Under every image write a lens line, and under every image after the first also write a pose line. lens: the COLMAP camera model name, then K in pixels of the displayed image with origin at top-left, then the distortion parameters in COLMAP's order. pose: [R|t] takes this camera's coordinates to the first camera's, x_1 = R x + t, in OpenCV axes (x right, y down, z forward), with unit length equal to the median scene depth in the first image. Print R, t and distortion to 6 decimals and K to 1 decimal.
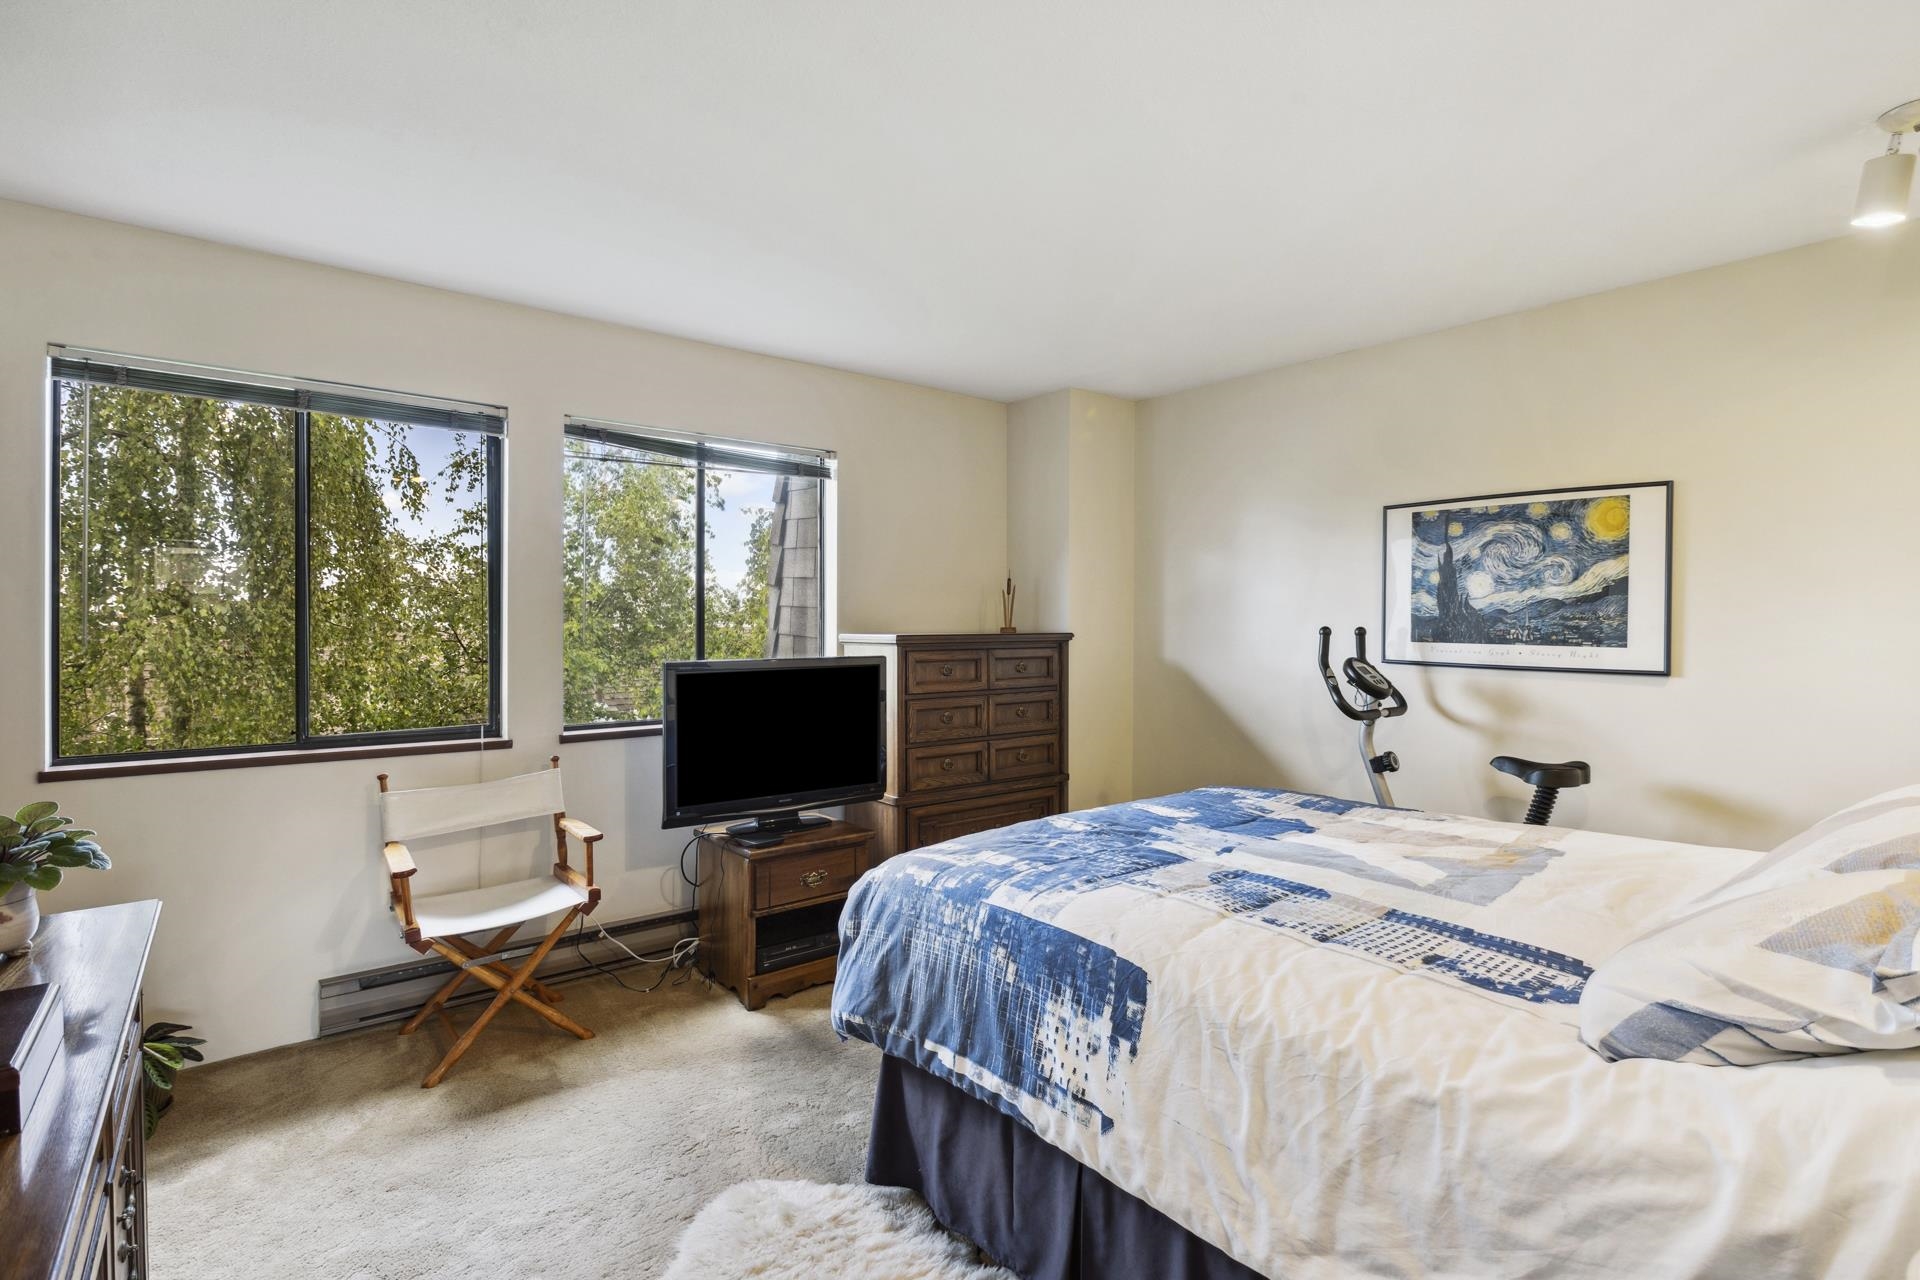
lens RADIAL K [[967.9, 0, 960.0], [0, 967.9, 640.0], [0, 0, 1]] dist [-0.001305, -0.000419]
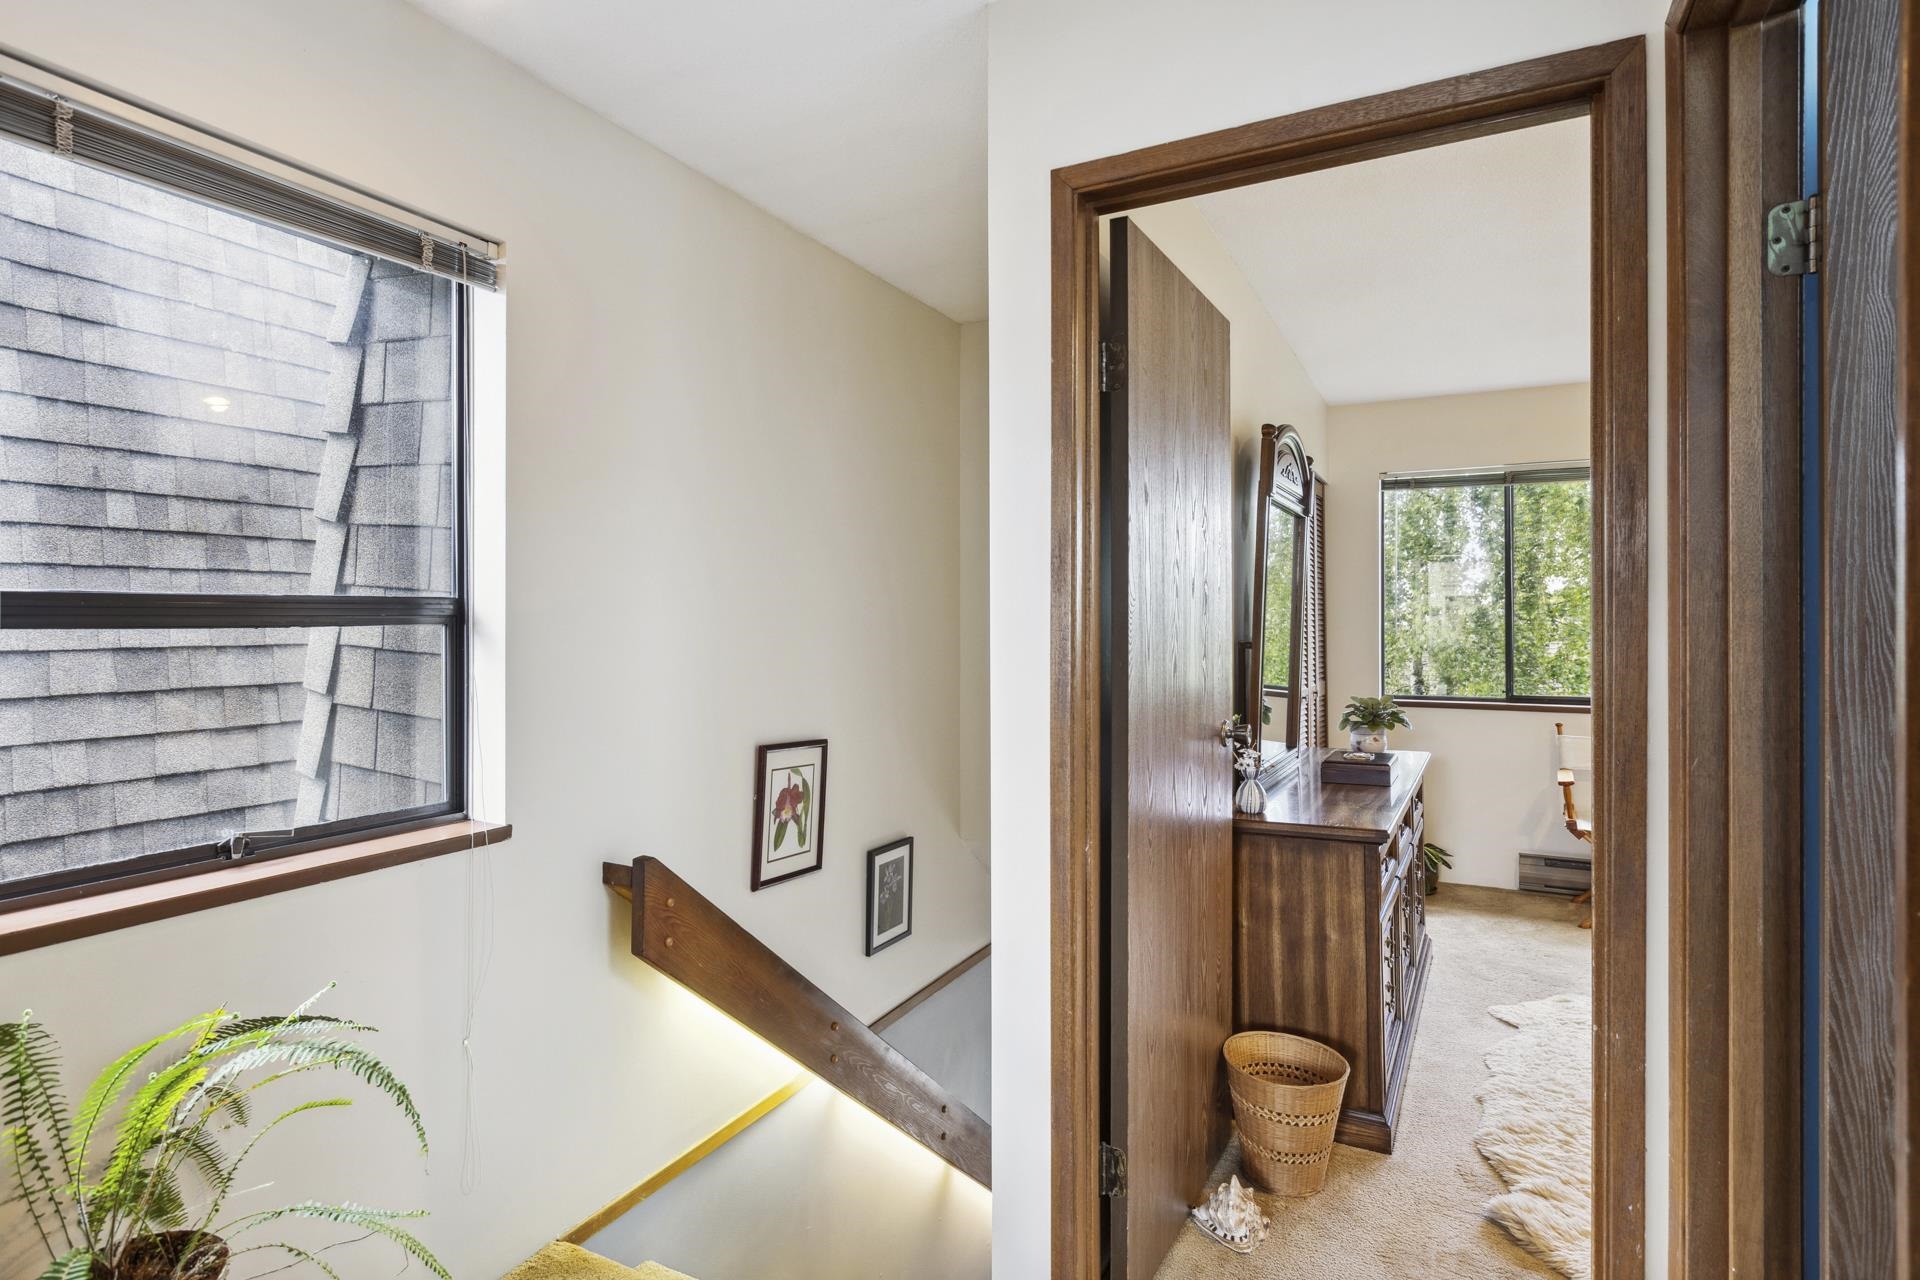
lens RADIAL K [[969.0, 0, 955.4], [0, 969.0, 625.7], [0, 0, 1]] dist [0.003627, 0.000375]
pose [[0.409797, -0.006265, -0.912155, 0.382335], [-0.004597, 0.999950, -0.008933, 0.006813], [0.912165, 0.007854, 0.409747, -0.457649]]
